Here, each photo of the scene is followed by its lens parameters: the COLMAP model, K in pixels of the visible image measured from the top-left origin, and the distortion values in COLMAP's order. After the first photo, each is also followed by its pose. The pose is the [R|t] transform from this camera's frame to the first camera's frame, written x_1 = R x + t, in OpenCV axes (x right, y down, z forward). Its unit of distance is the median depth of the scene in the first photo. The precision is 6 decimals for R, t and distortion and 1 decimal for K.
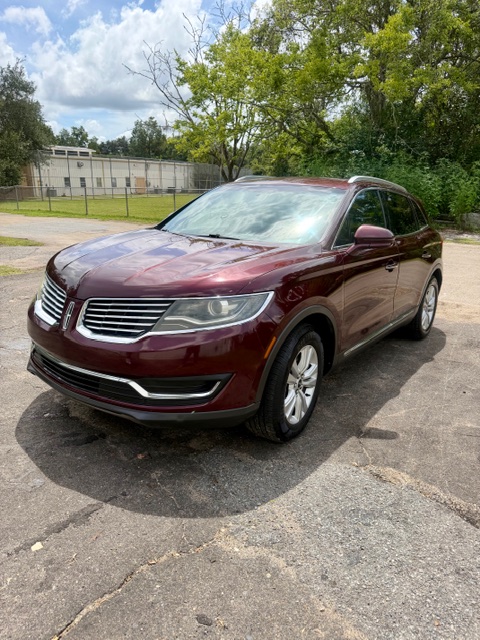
lens RADIAL K [[454.7, 0, 239.0], [0, 454.7, 319.0], [0, 0, 1]] dist [0.007022, -0.006746]
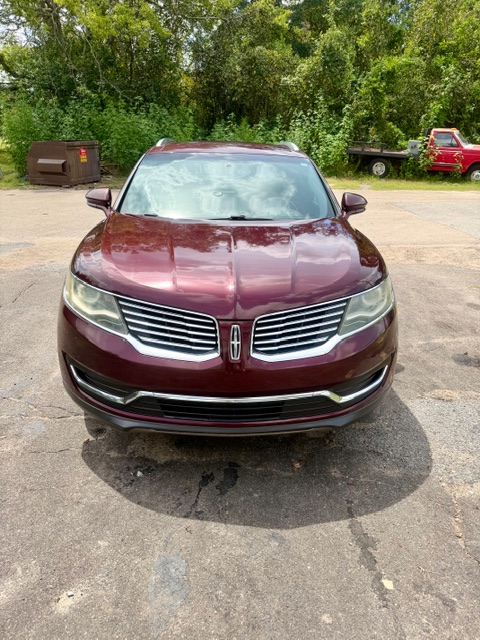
lens RADIAL K [[454.7, 0, 238.3], [0, 454.7, 321.7], [0, 0, 1]] dist [0.007022, -0.006746]
pose [[0.759459, -0.231121, 0.608116, -0.950739], [0.151361, 0.971887, 0.180346, -0.209797], [-0.632702, -0.044921, 0.773091, 0.411004]]
